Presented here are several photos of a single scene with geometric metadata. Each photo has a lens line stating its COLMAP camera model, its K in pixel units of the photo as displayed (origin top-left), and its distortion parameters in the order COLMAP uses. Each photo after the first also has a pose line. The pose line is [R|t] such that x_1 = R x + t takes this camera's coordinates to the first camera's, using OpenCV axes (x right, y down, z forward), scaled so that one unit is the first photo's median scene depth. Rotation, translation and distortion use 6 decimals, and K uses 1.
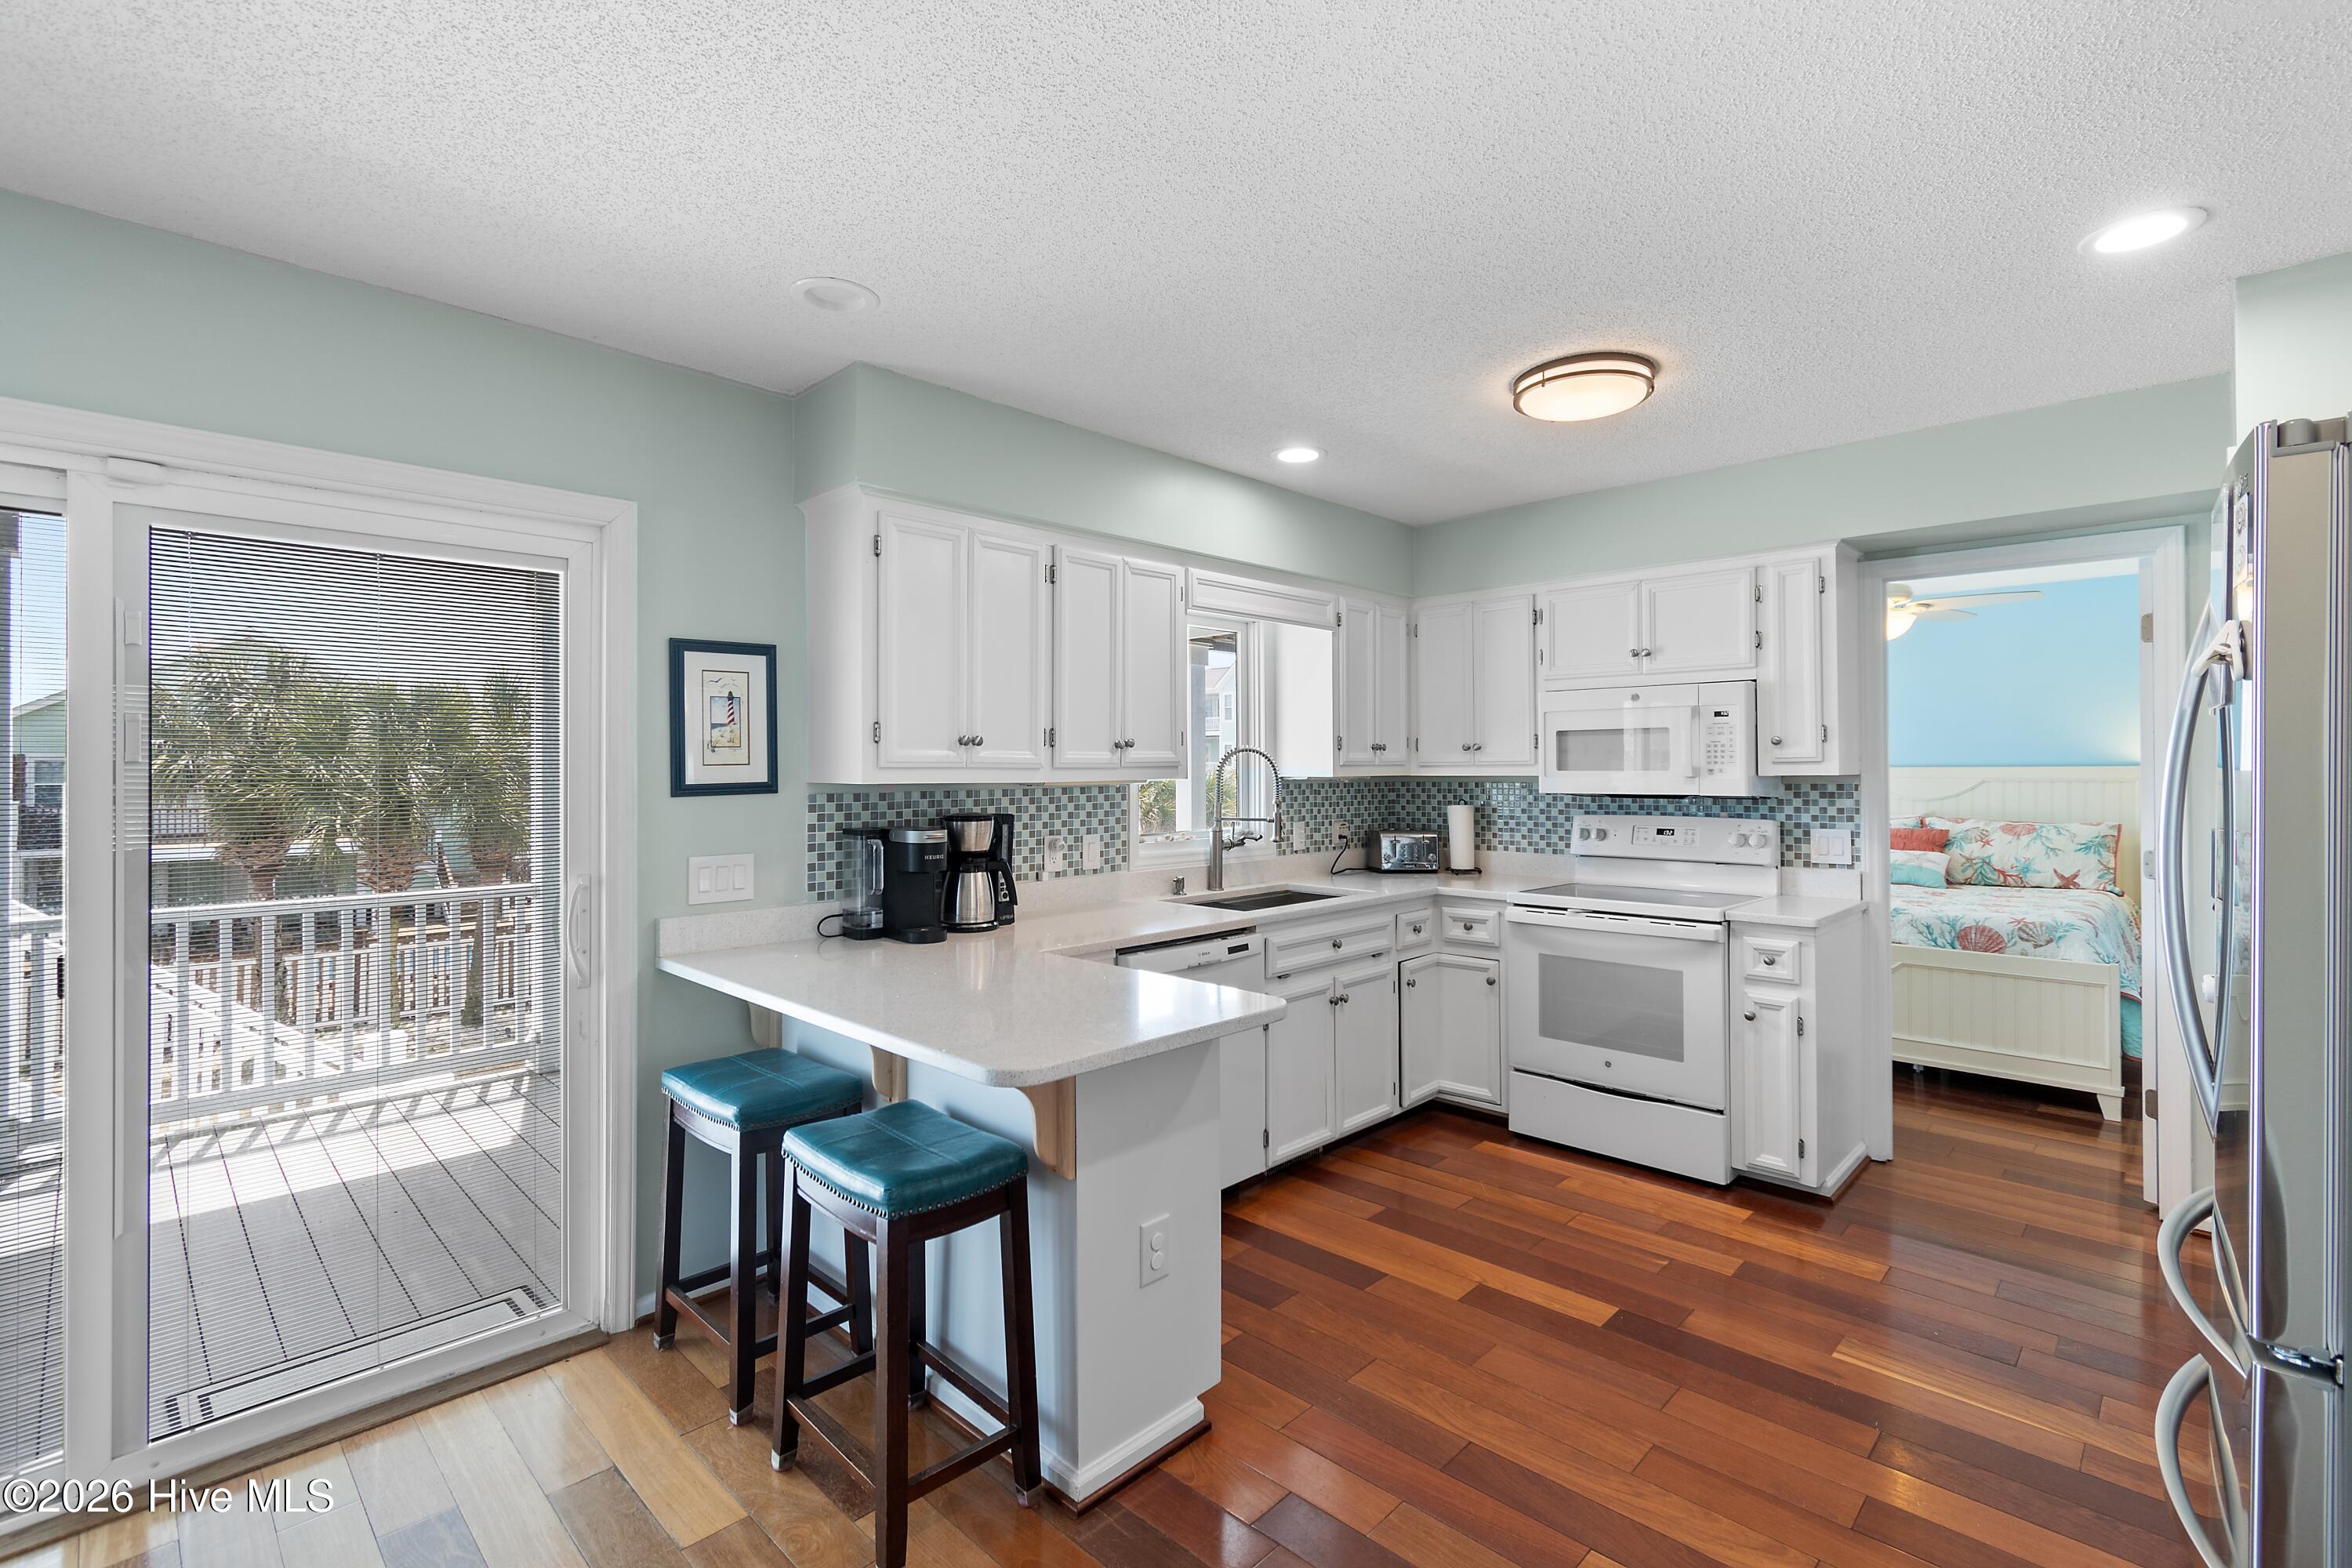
lens RADIAL K [[1038.3, 0, 1192.2], [0, 1038.3, 771.7], [0, 0, 1]] dist [0.003220, -0.000337]
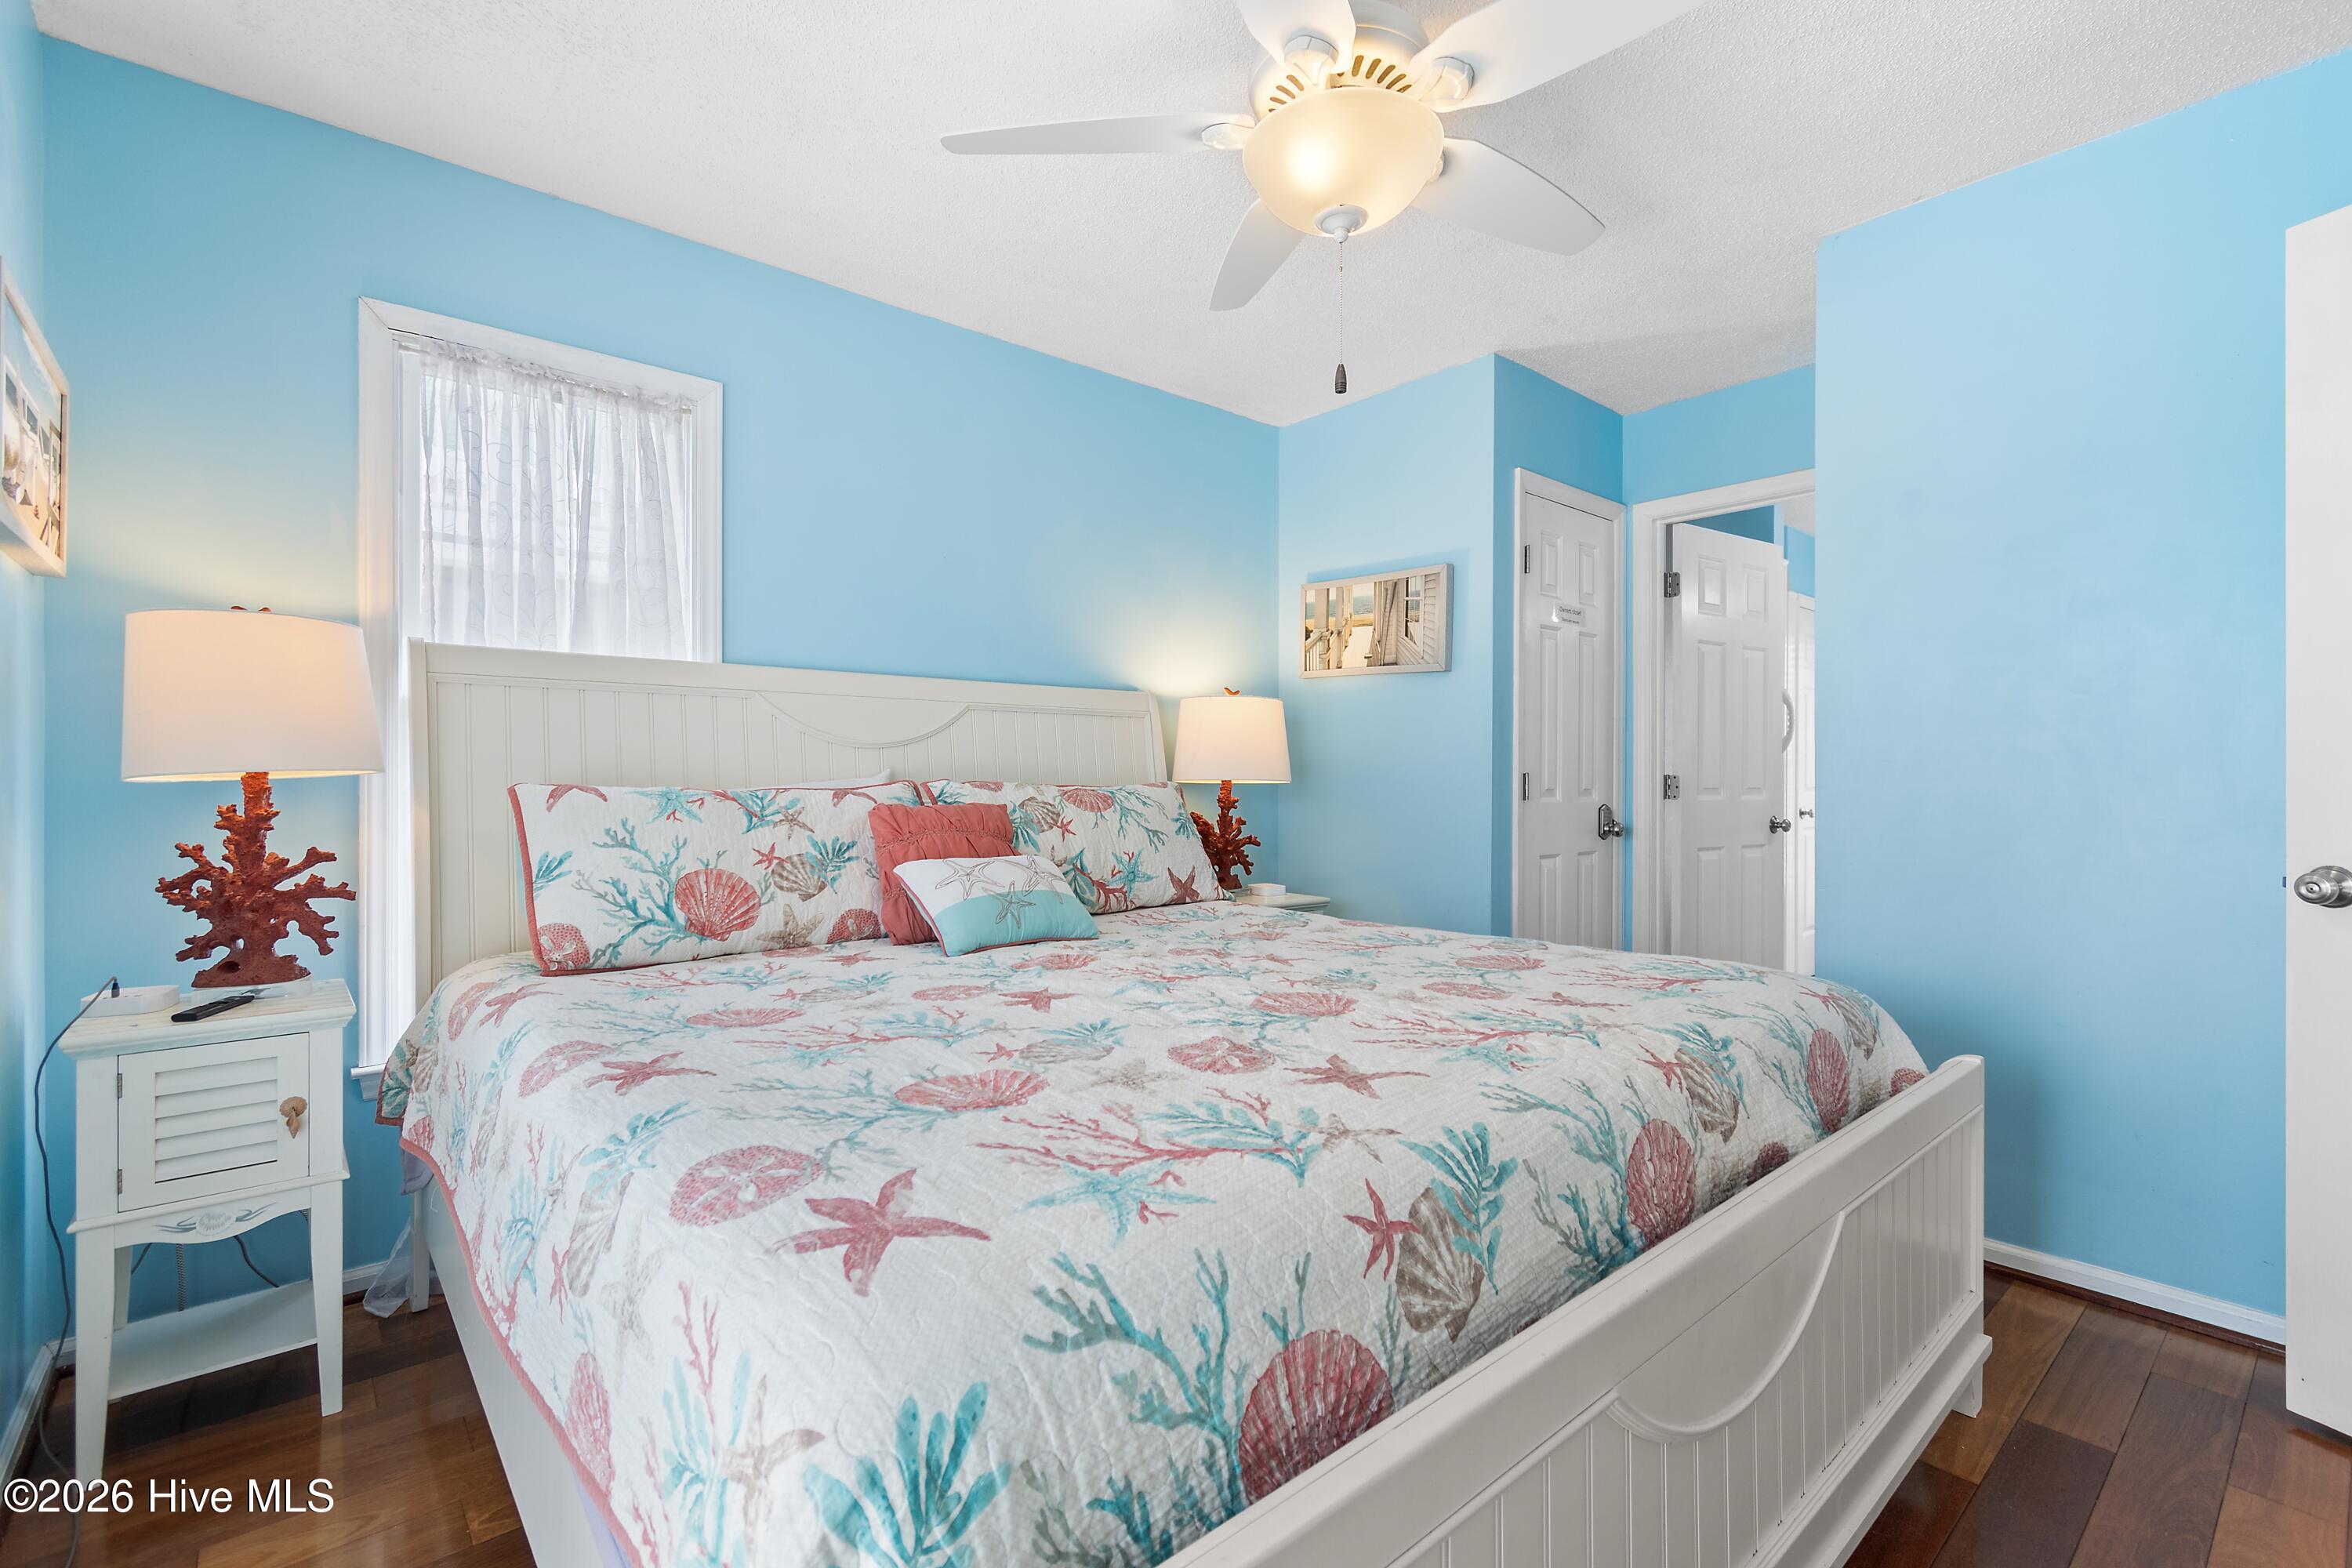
lens RADIAL K [[1038.3, 0, 1215.5], [0, 1038.3, 781.1], [0, 0, 1]] dist [0.003220, -0.000337]
pose [[0.078020, 0.002357, 0.996949, 0.457571], [-0.000393, 0.999997, -0.002334, 0.074568], [-0.996952, -0.000210, 0.078021, 1.393993]]
